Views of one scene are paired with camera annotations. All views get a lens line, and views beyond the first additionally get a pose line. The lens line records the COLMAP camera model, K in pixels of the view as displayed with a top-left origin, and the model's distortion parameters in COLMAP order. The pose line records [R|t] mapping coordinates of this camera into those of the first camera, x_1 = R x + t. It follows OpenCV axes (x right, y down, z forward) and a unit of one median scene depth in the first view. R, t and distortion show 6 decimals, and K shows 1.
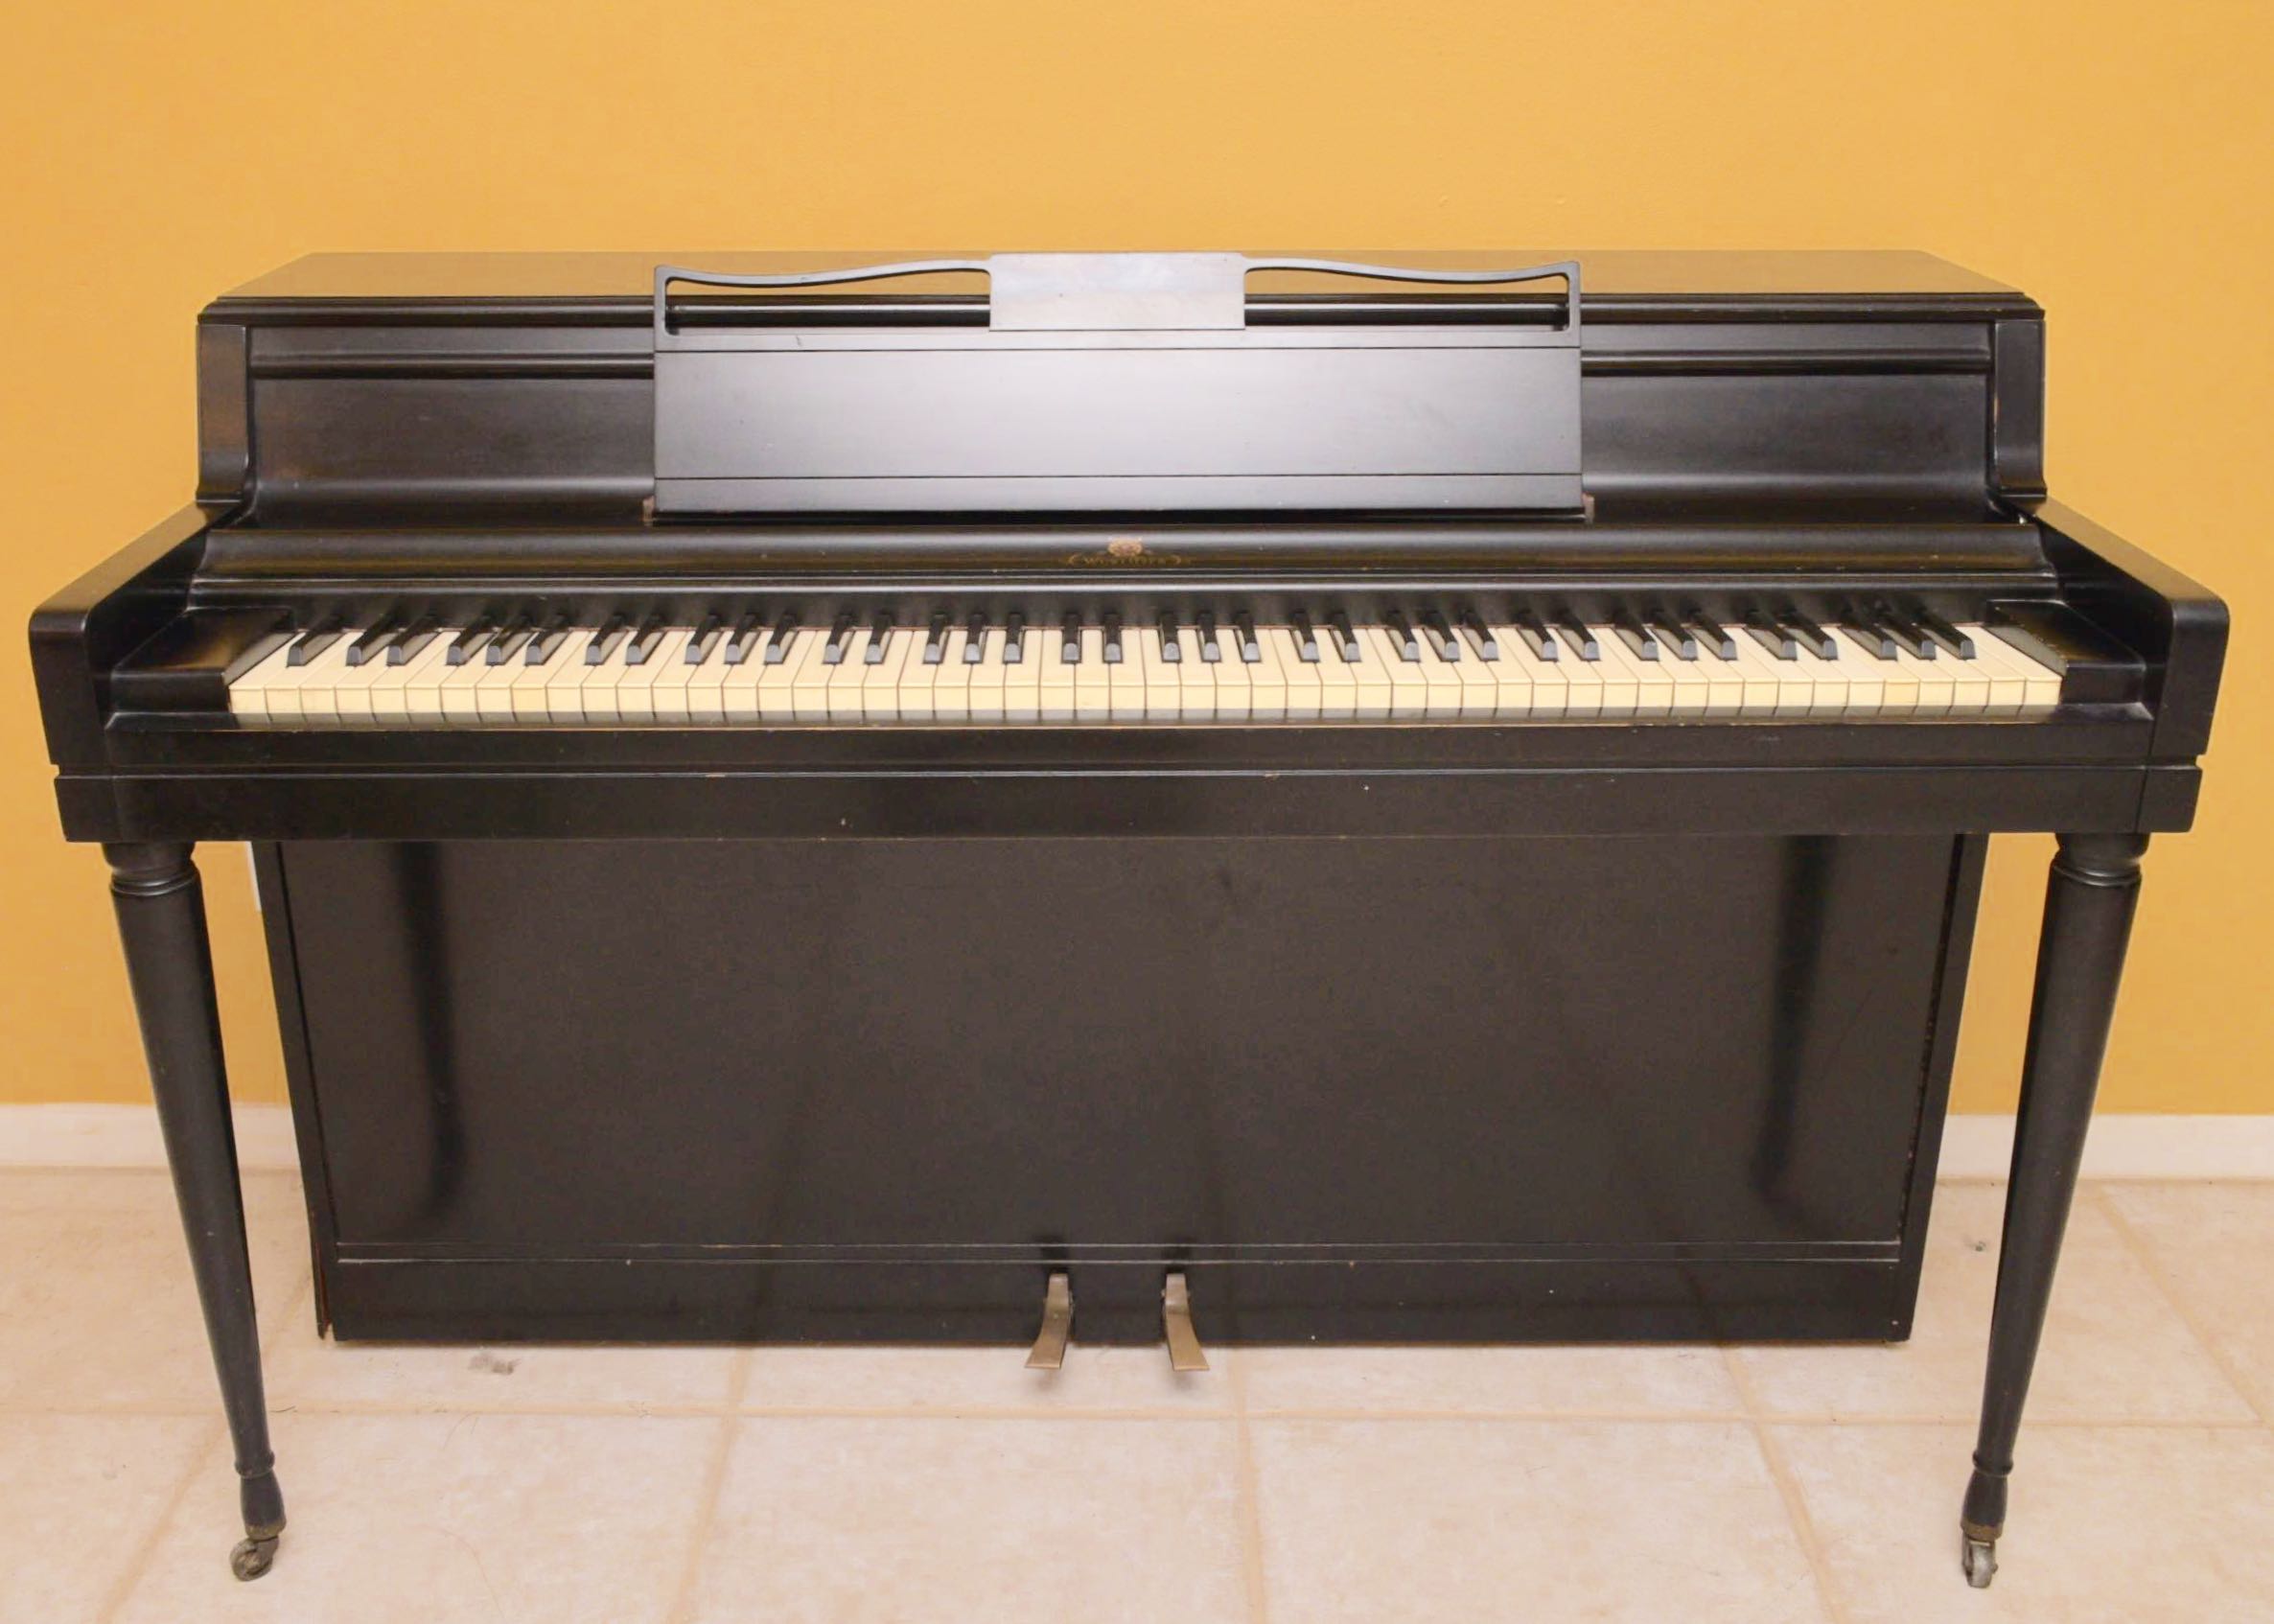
lens RADIAL K [[2291.3, 0, 1072.7], [0, 2291.3, 799.4], [0, 0, 1]] dist [-0.016807, 0.000000]
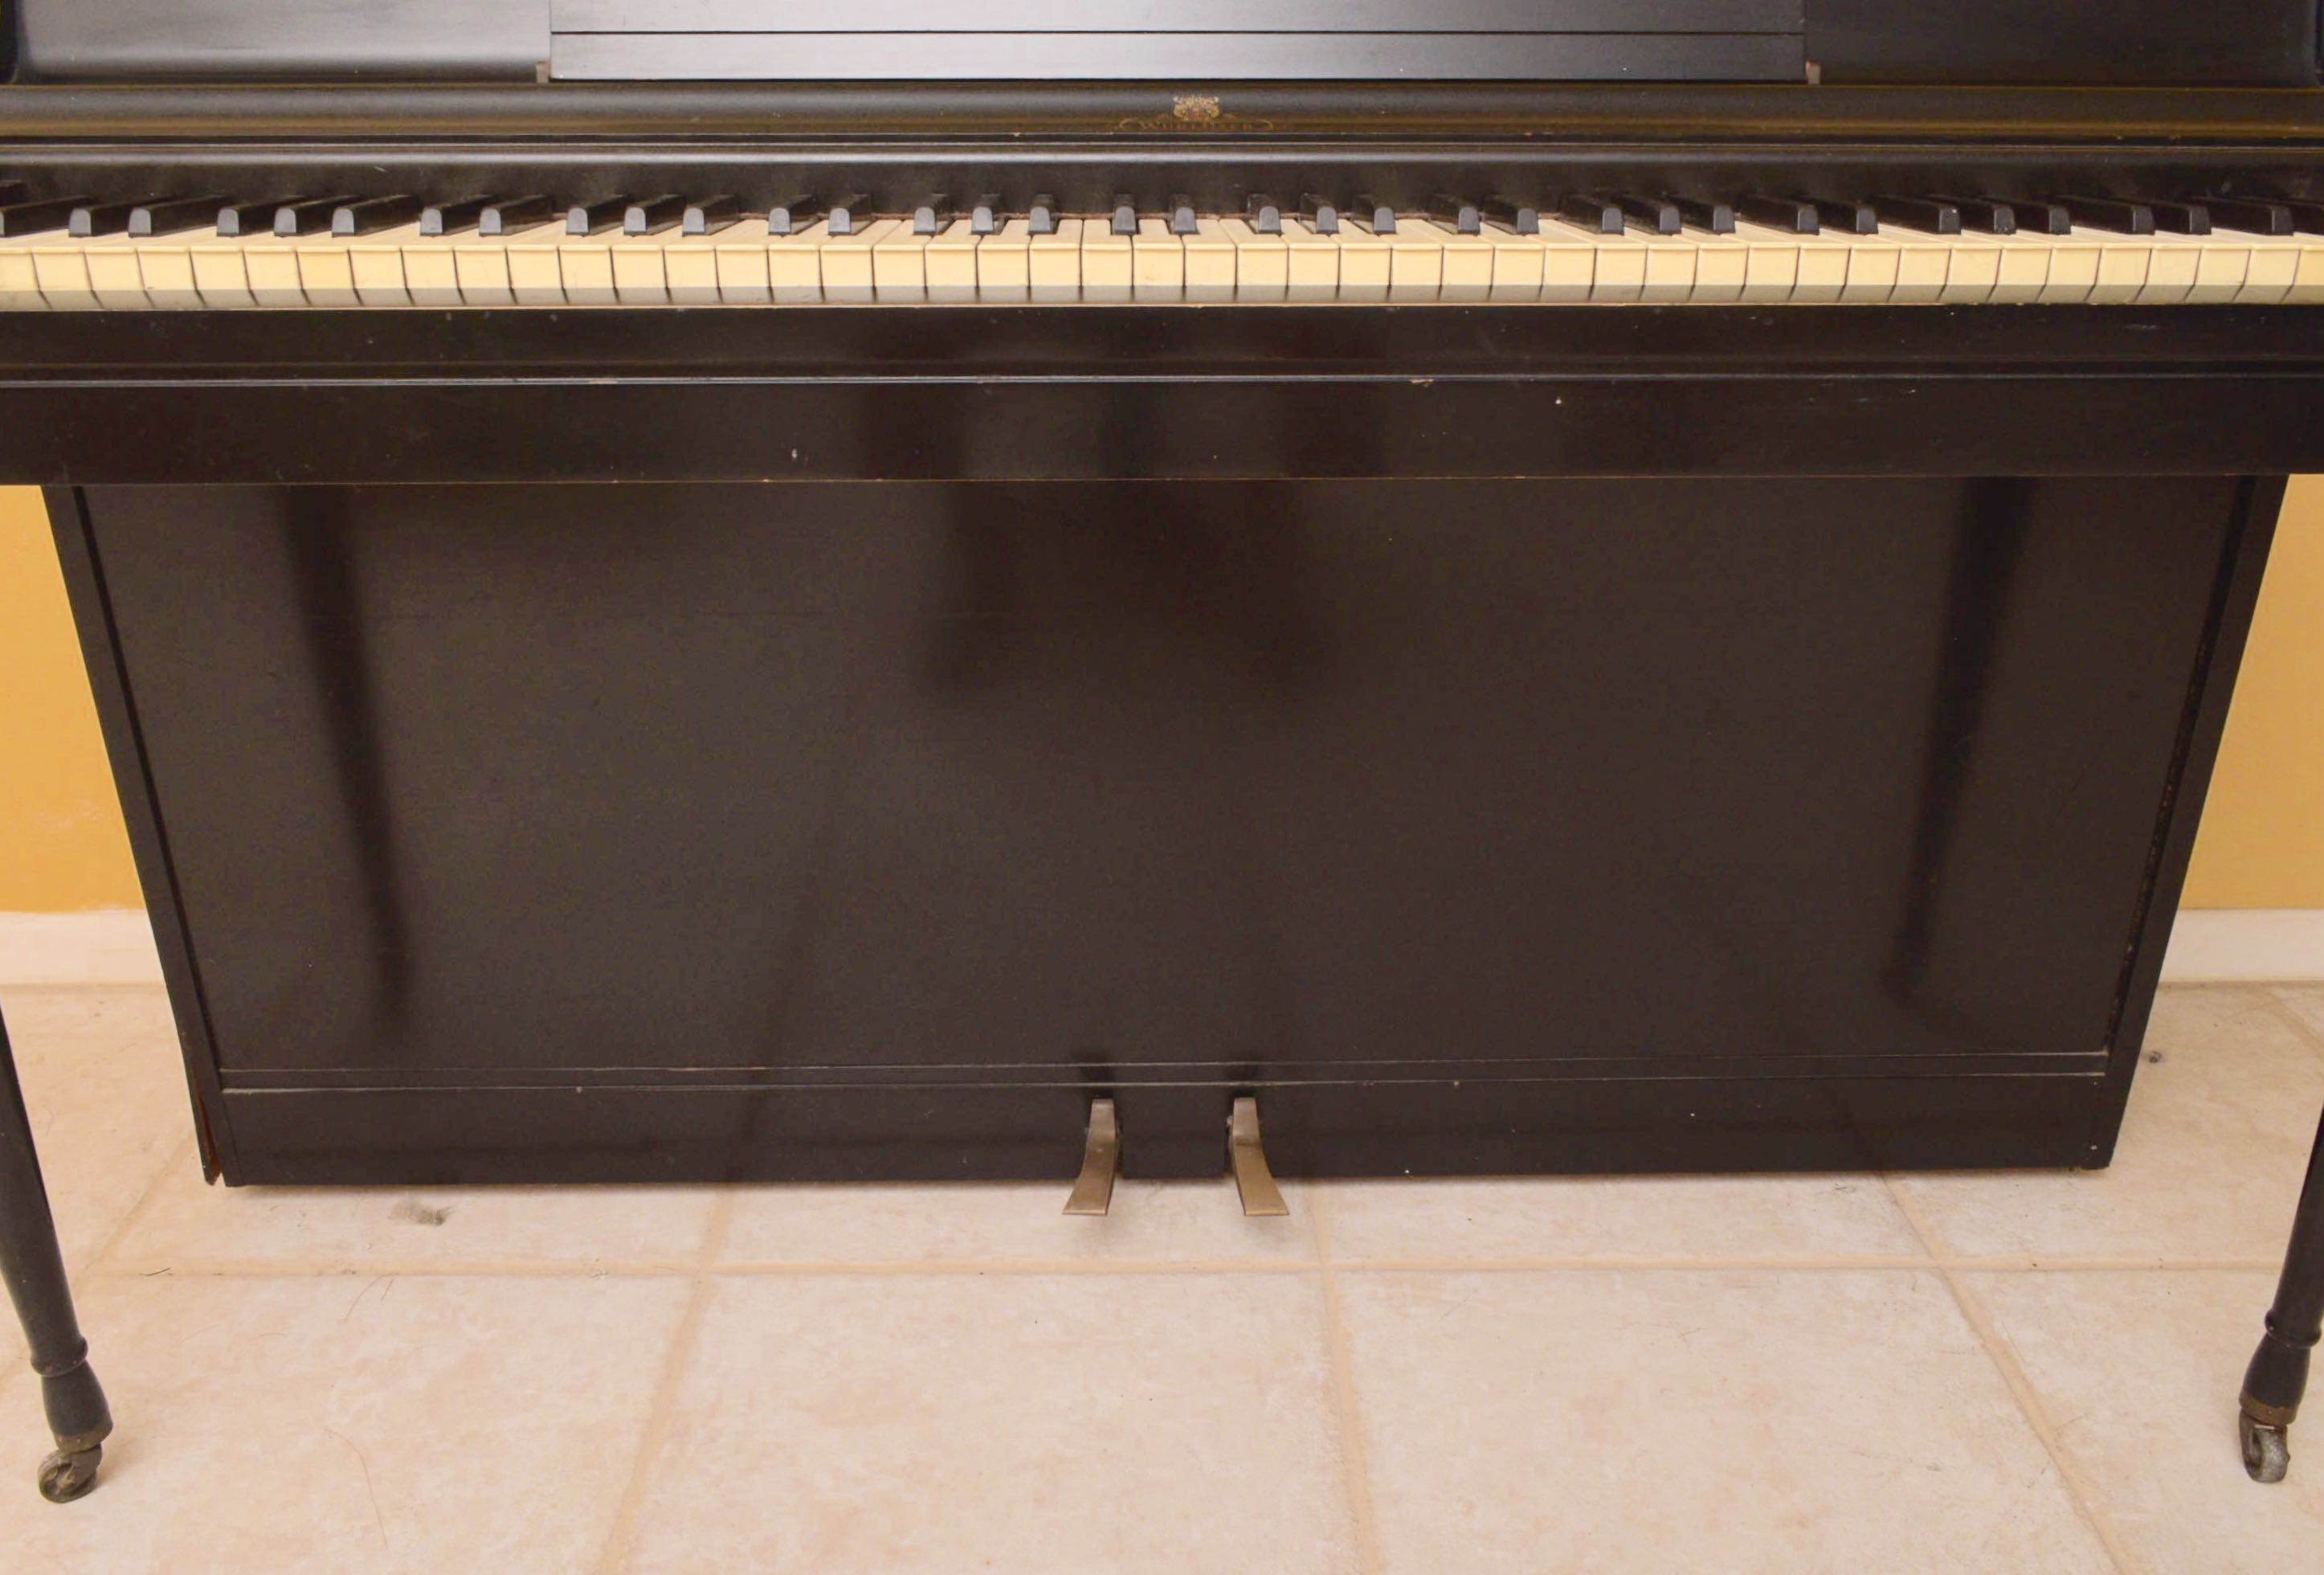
lens RADIAL K [[2056.5, 0, 1154.1], [0, 2056.5, 780.1], [0, 0, 1]] dist [-0.020702, 0.014872]
pose [[0.999650, -0.004603, 0.026046, -0.006596], [0.003158, 0.998467, 0.055260, 0.052499], [-0.026261, -0.055159, 0.998132, 0.271576]]
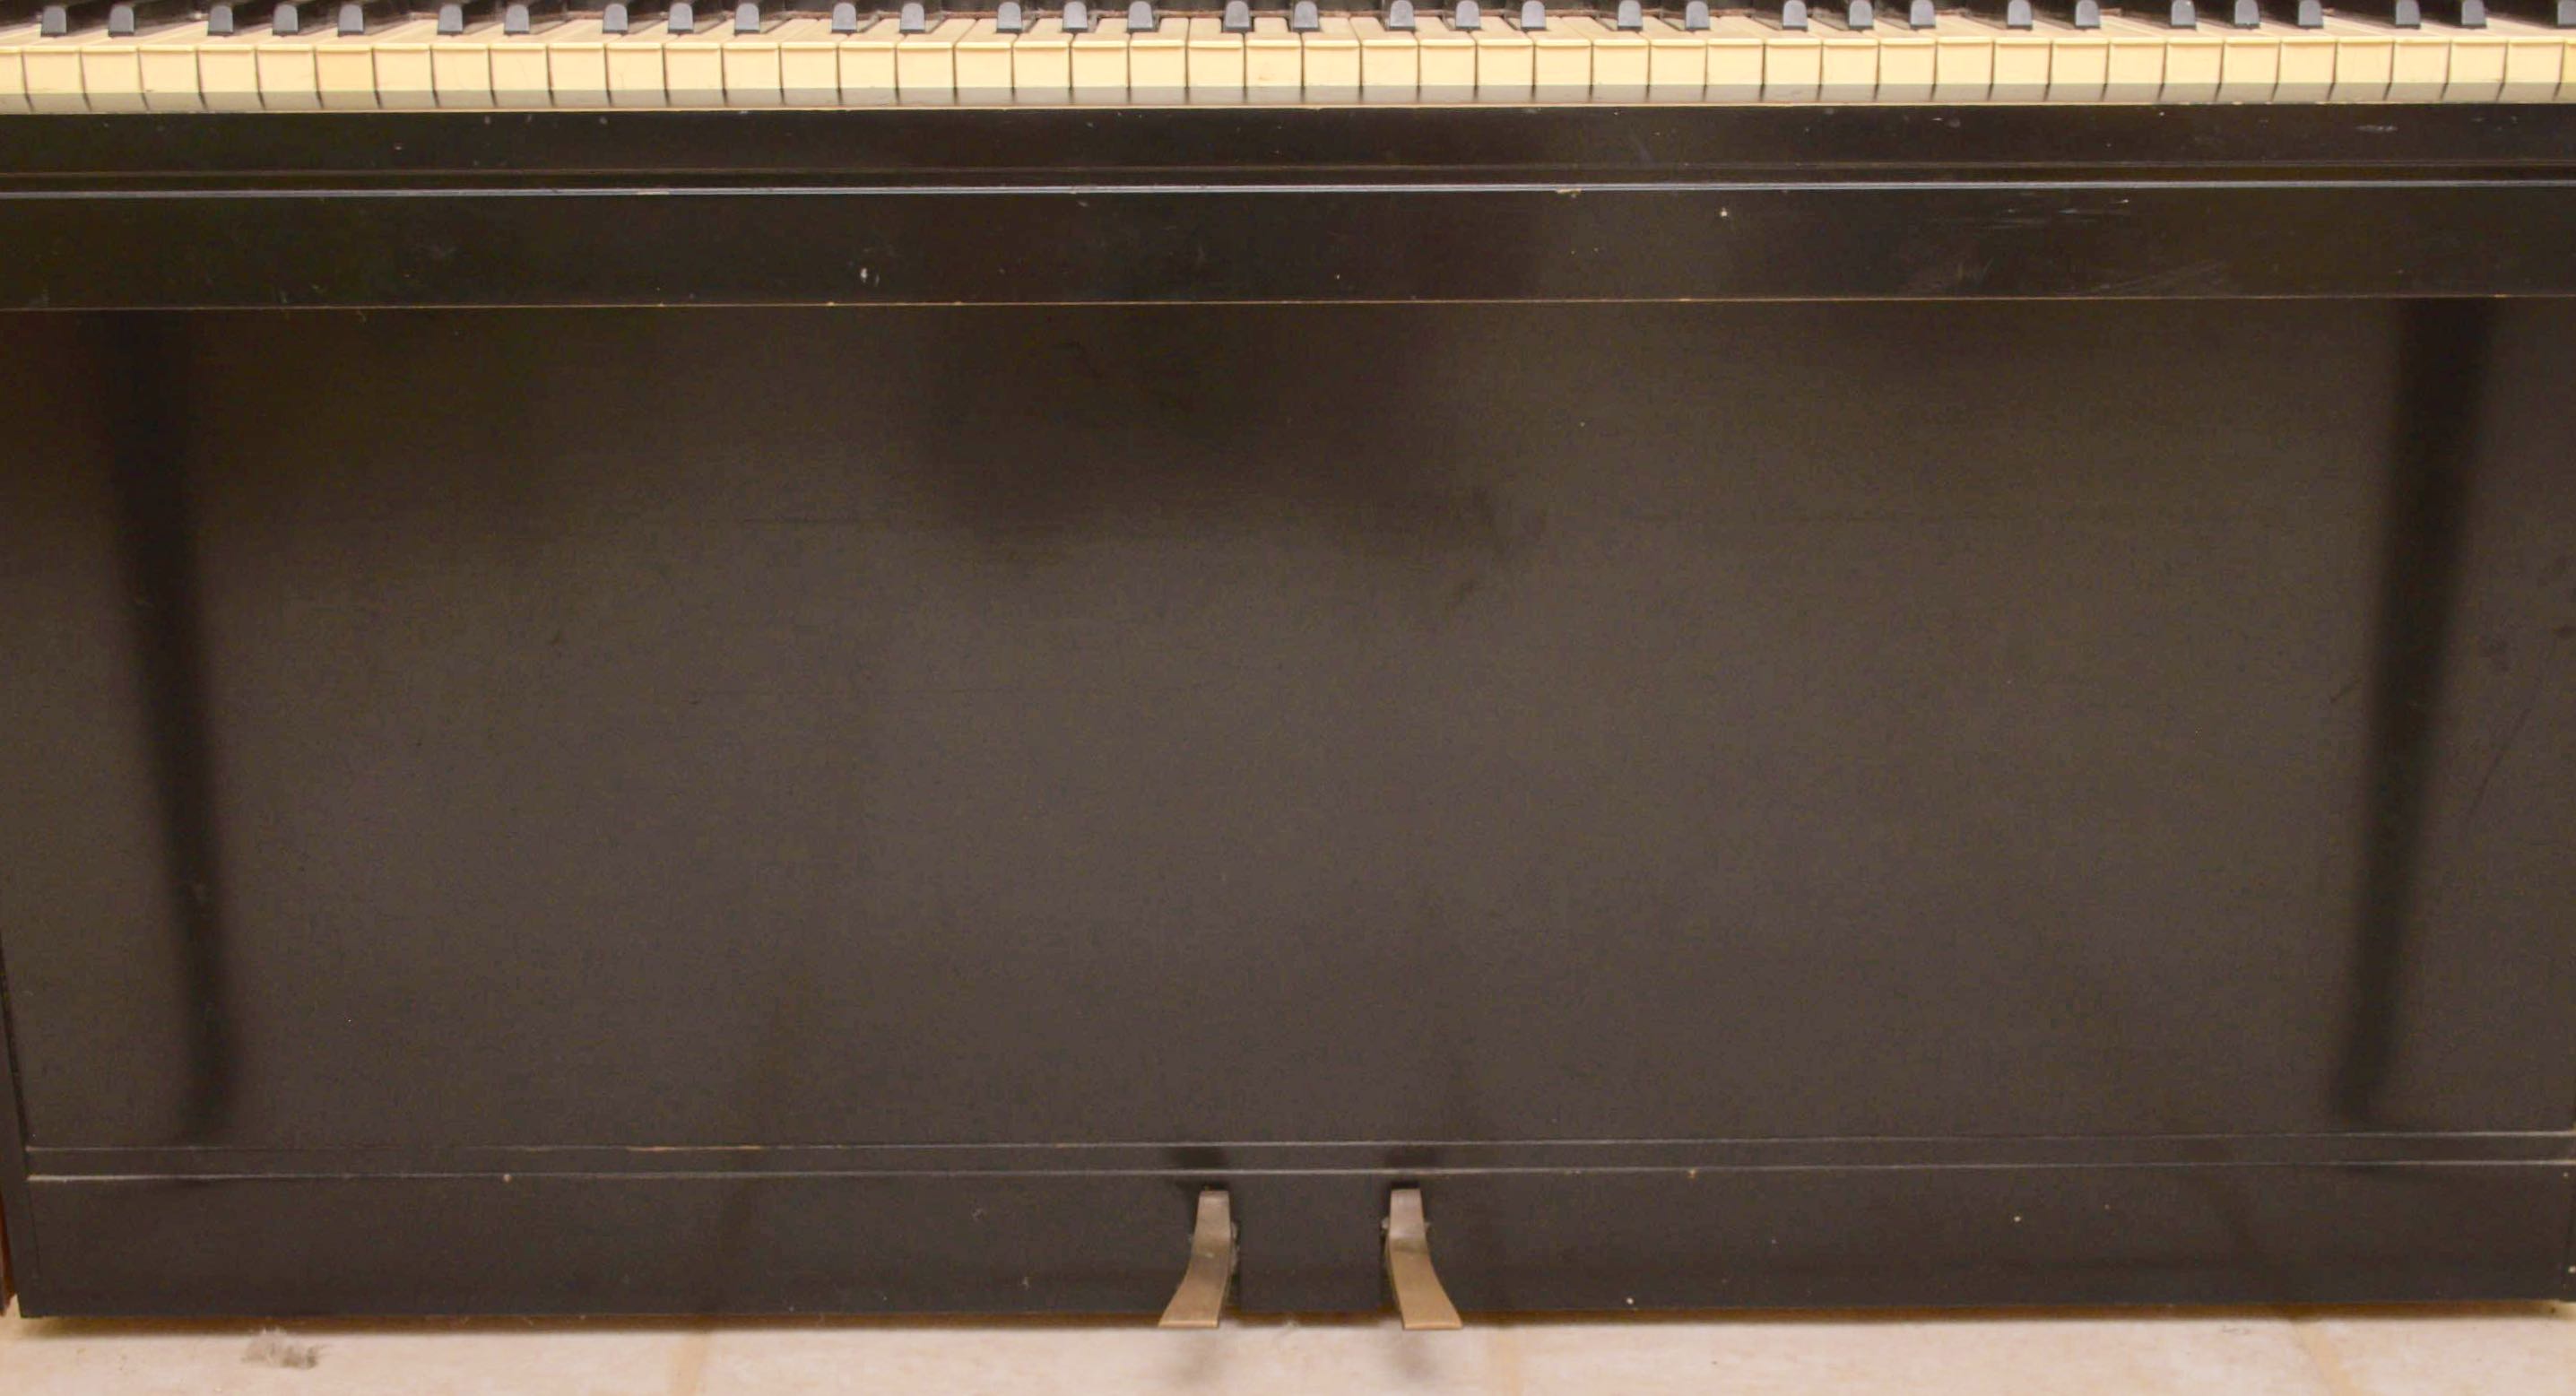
lens RADIAL K [[3610.2, 0, 1289.3], [0, 3610.2, 698.8], [0, 0, 1]] dist [-0.014645, 0.000000]
pose [[0.999790, -0.003545, 0.020160, -0.005117], [0.004222, 0.999426, -0.033601, 0.110799], [-0.020030, 0.033679, 0.999232, 0.032841]]
